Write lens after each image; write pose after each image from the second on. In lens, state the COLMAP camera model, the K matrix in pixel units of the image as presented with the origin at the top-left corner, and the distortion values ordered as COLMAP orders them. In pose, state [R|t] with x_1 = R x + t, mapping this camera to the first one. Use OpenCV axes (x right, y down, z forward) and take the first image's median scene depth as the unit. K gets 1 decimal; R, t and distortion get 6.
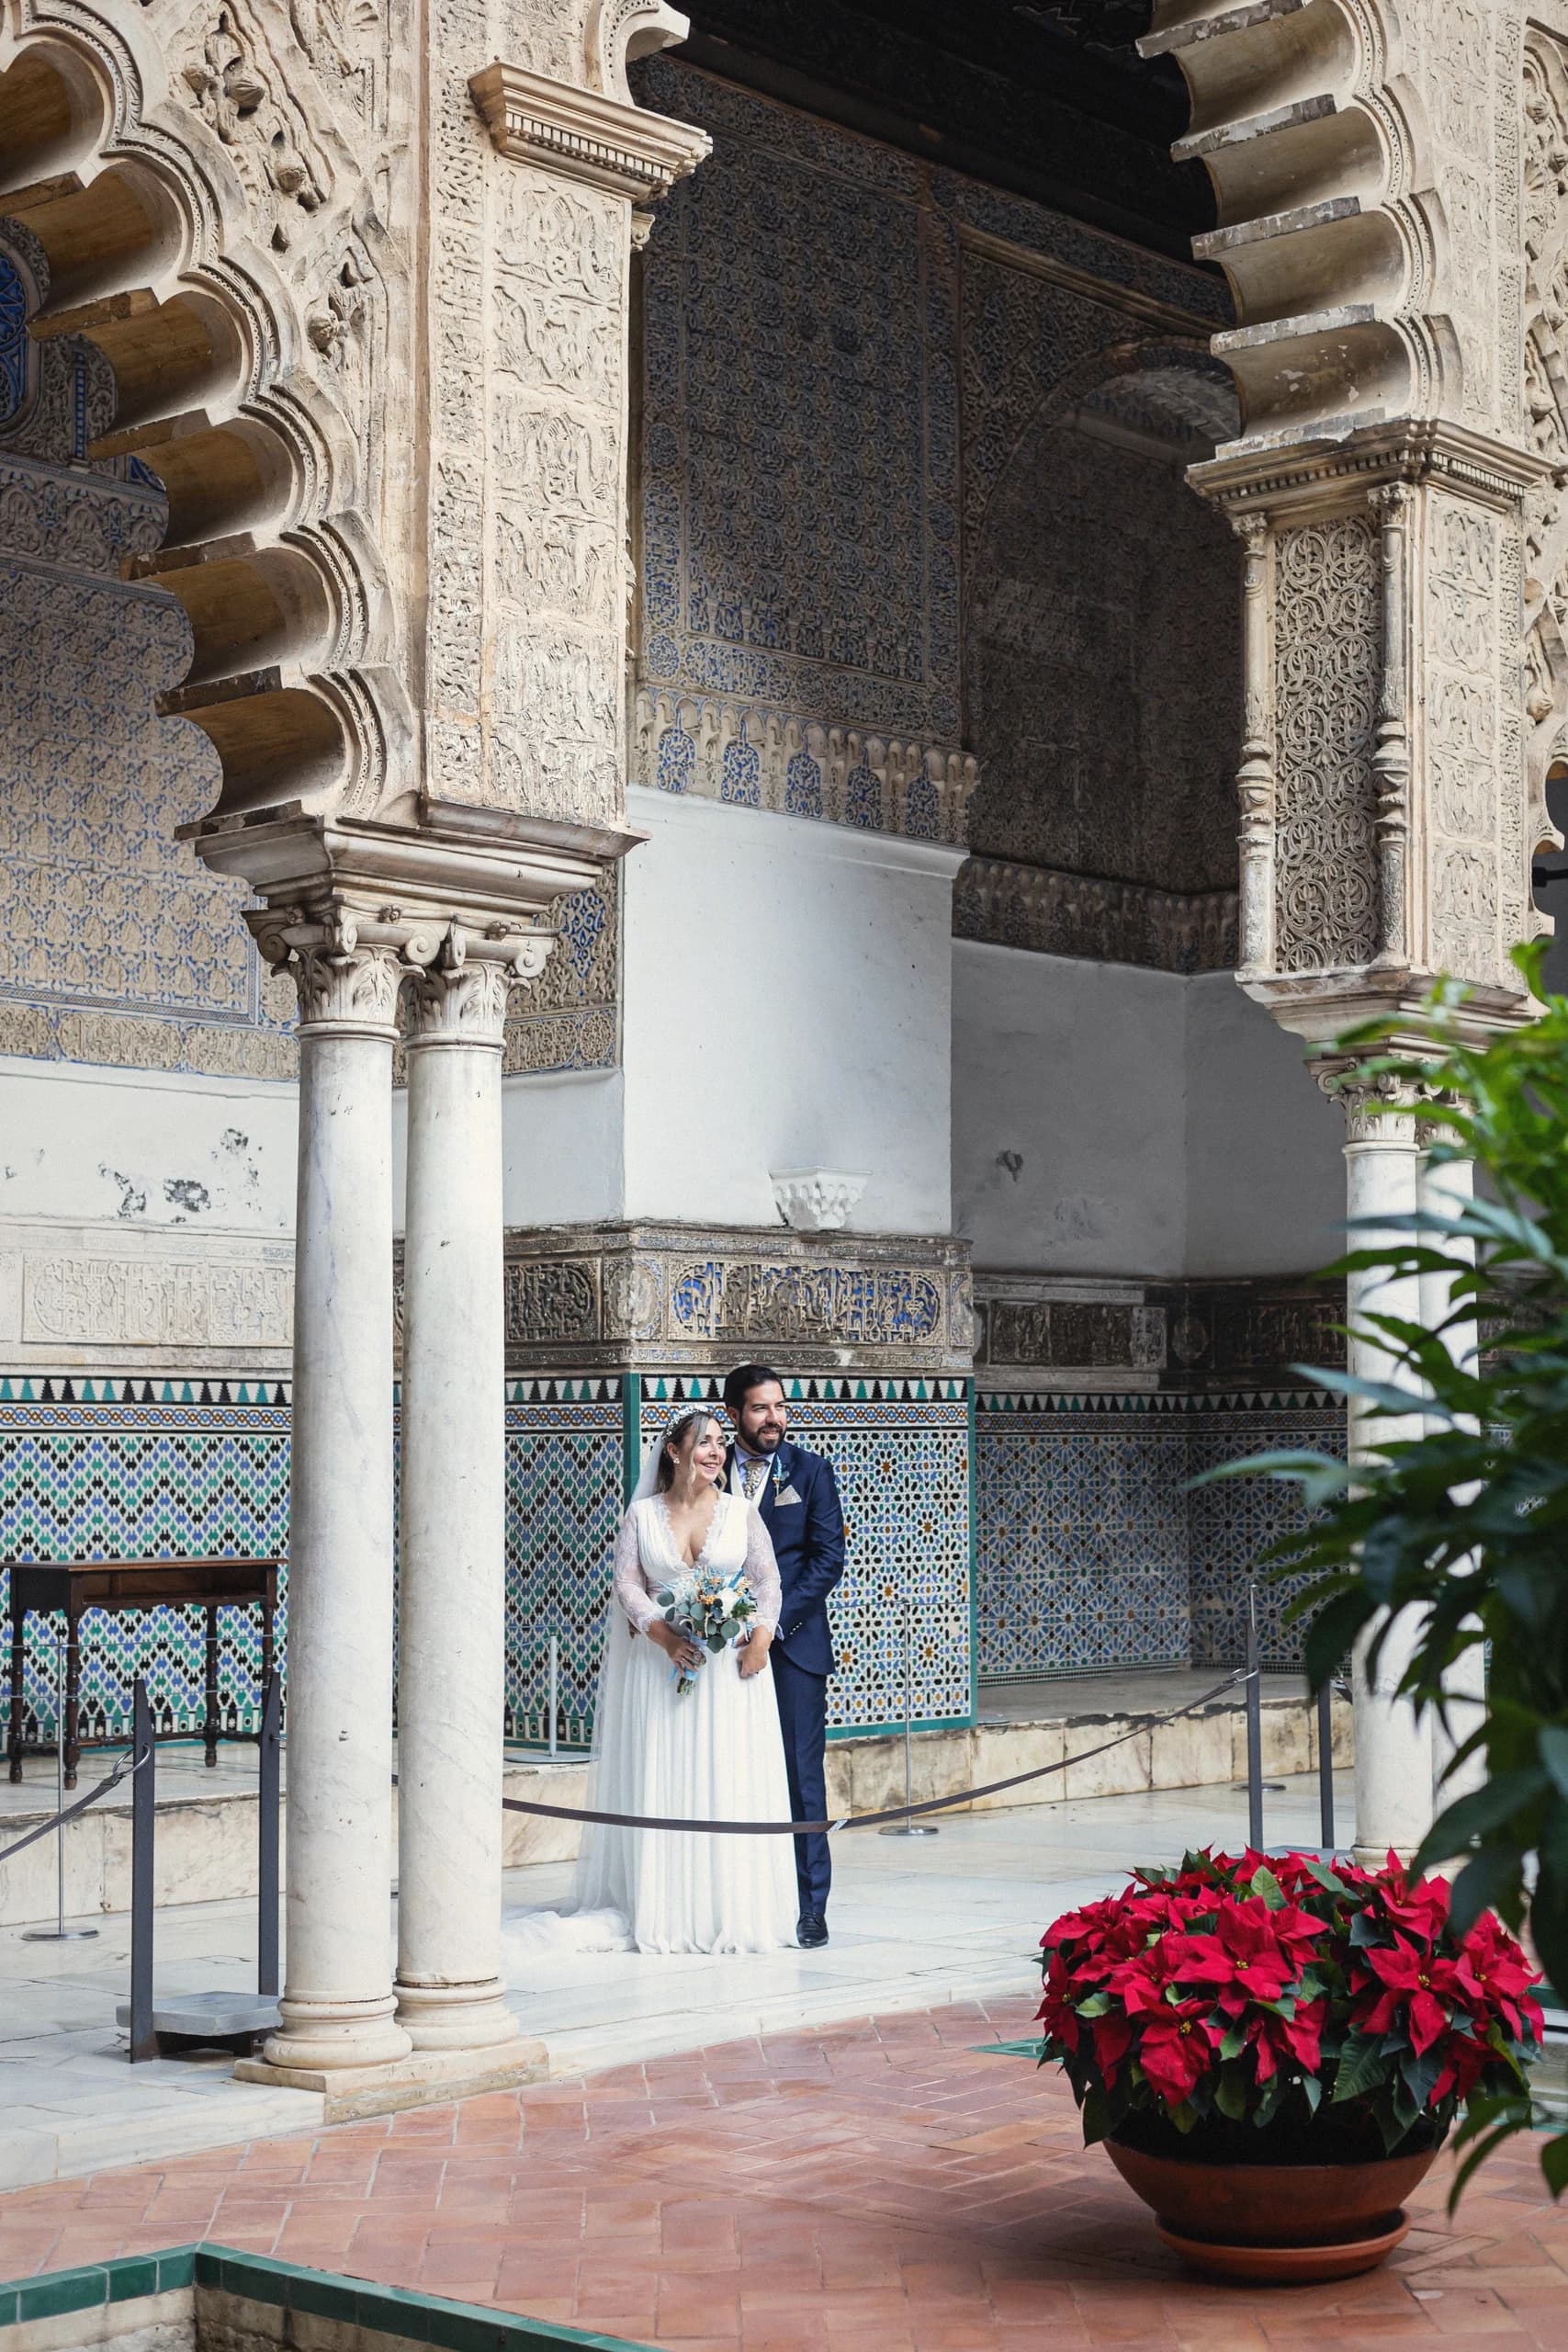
lens RADIAL K [[3333.7, 0, 781.2], [0, 3333.7, 1250.8], [0, 0, 1]] dist [0.014593, -0.027352]
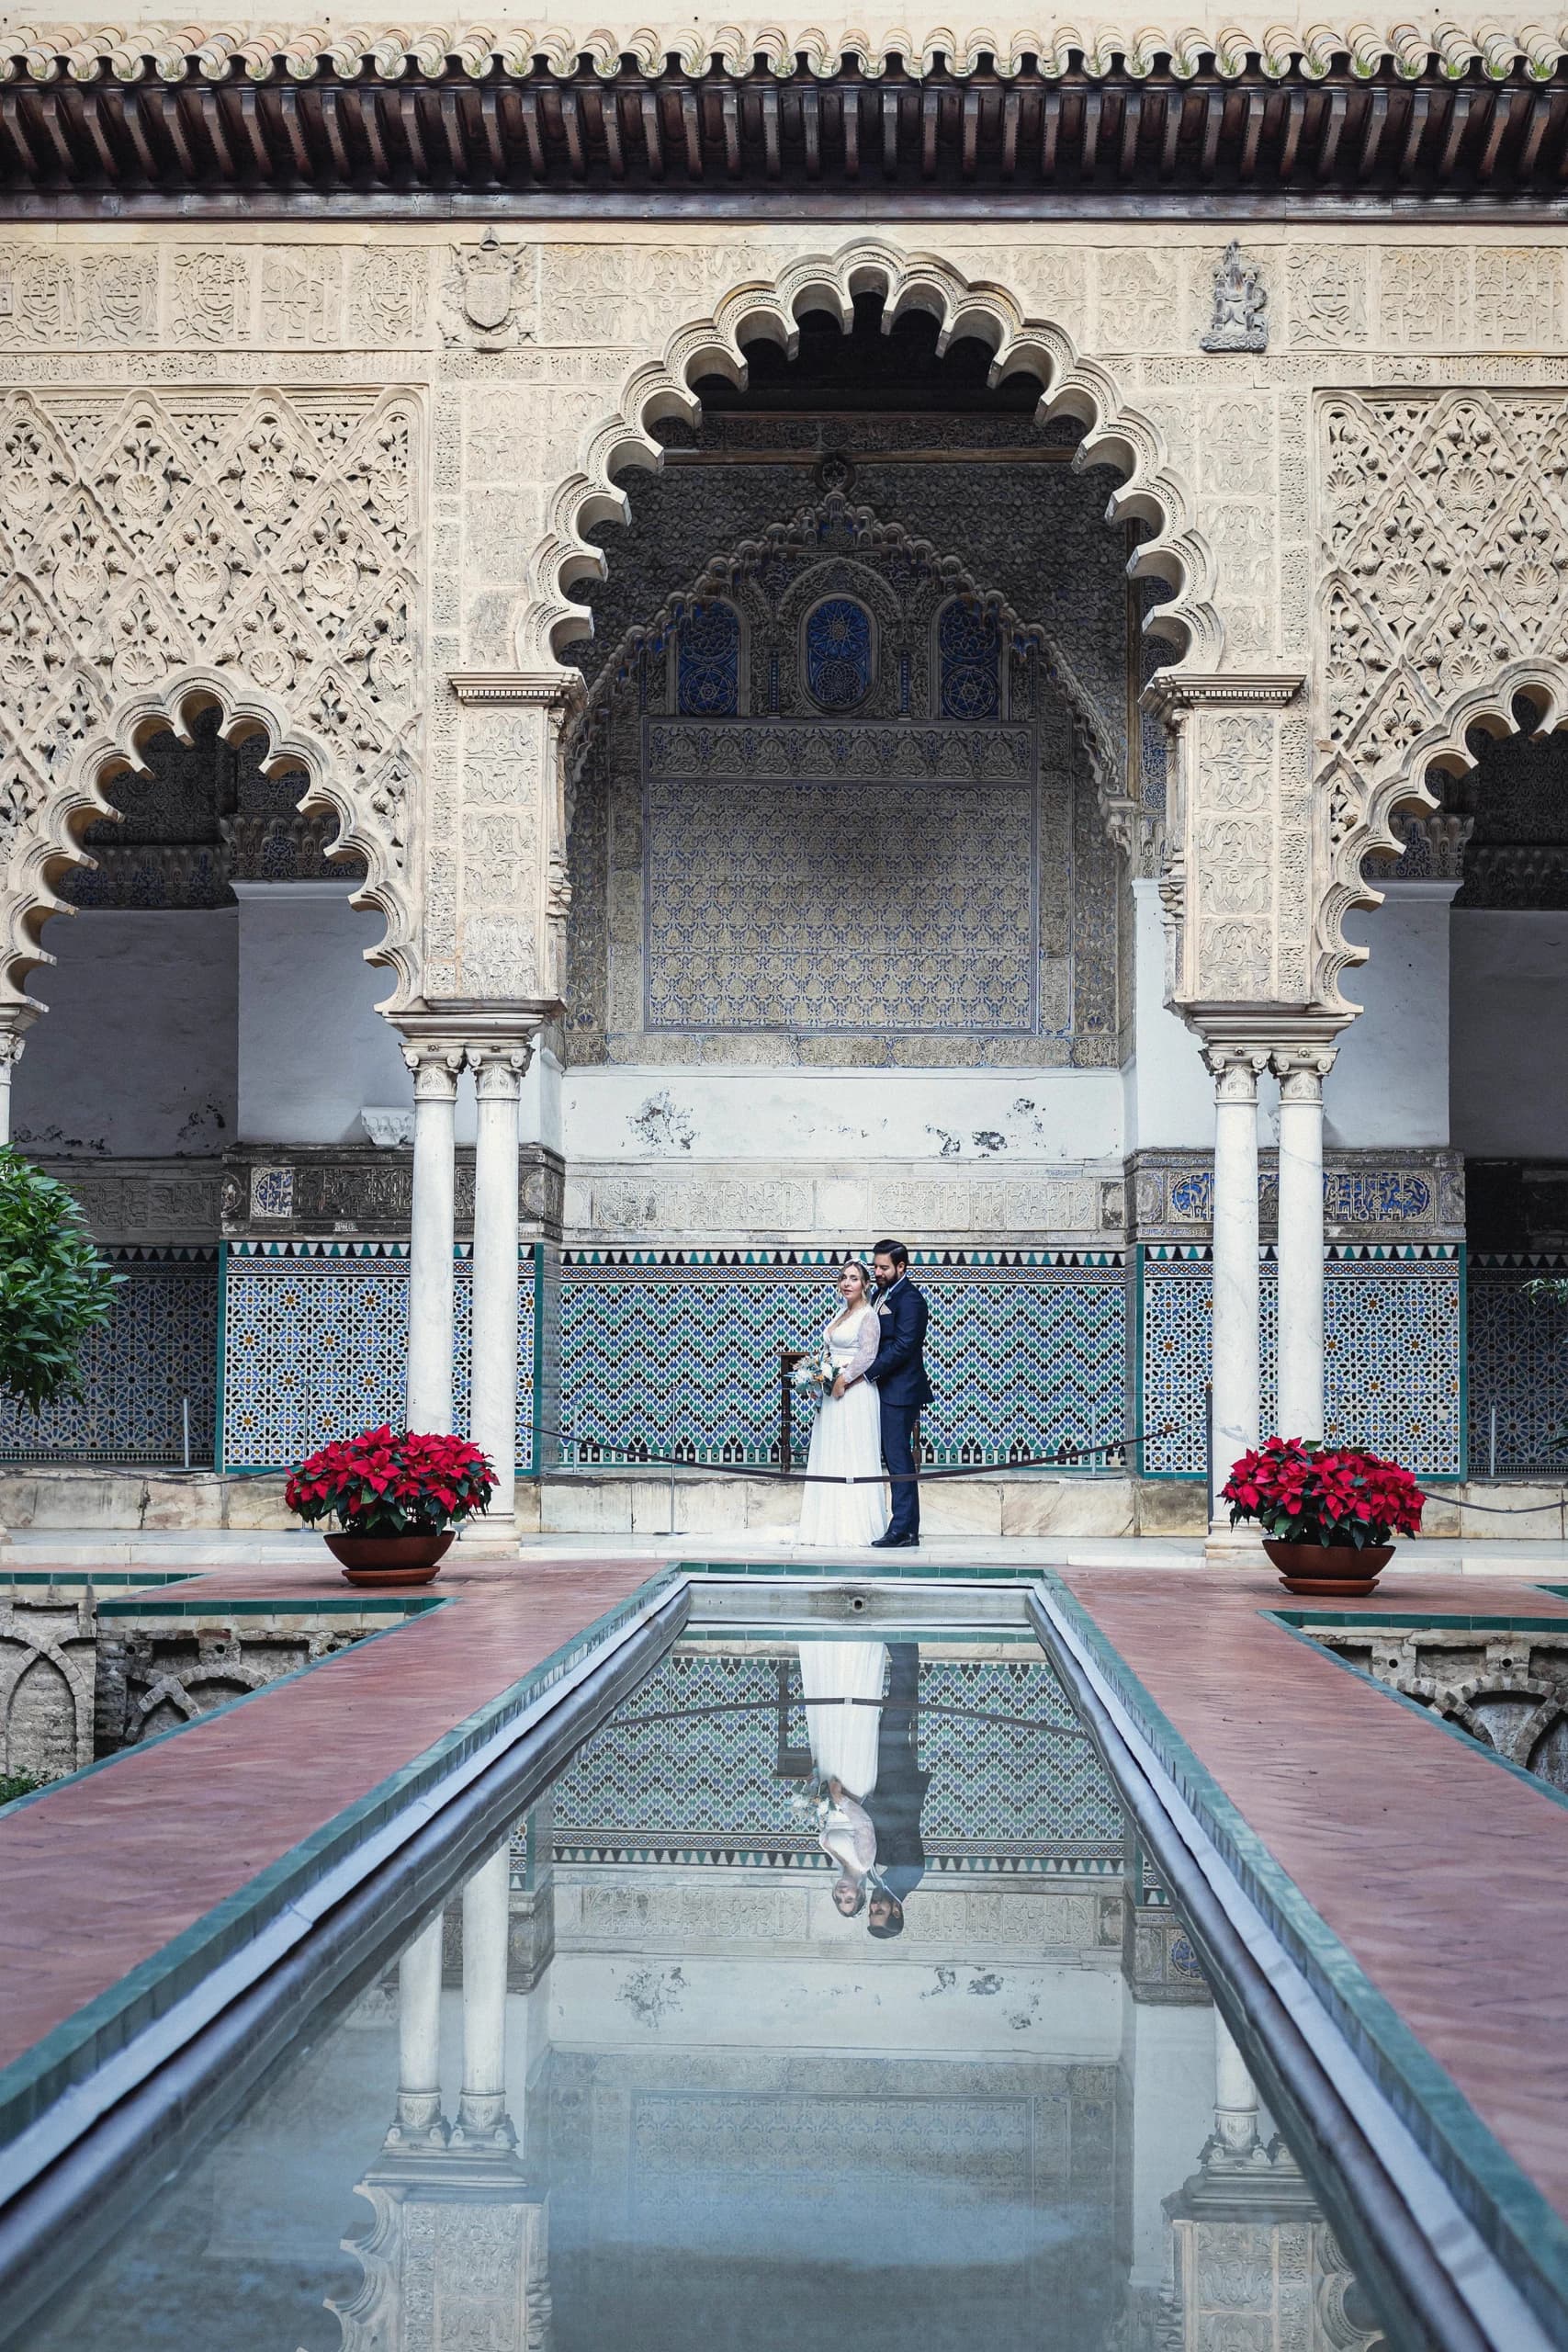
lens RADIAL K [[3333.7, 0, 781.2], [0, 3333.7, 1250.8], [0, 0, 1]] dist [0.014593, -0.027352]
pose [[0.710147, -0.012000, -0.703951, 0.936511], [0.036593, 0.999132, 0.019884, 0.001423], [0.703101, -0.039880, 0.709970, -0.264445]]
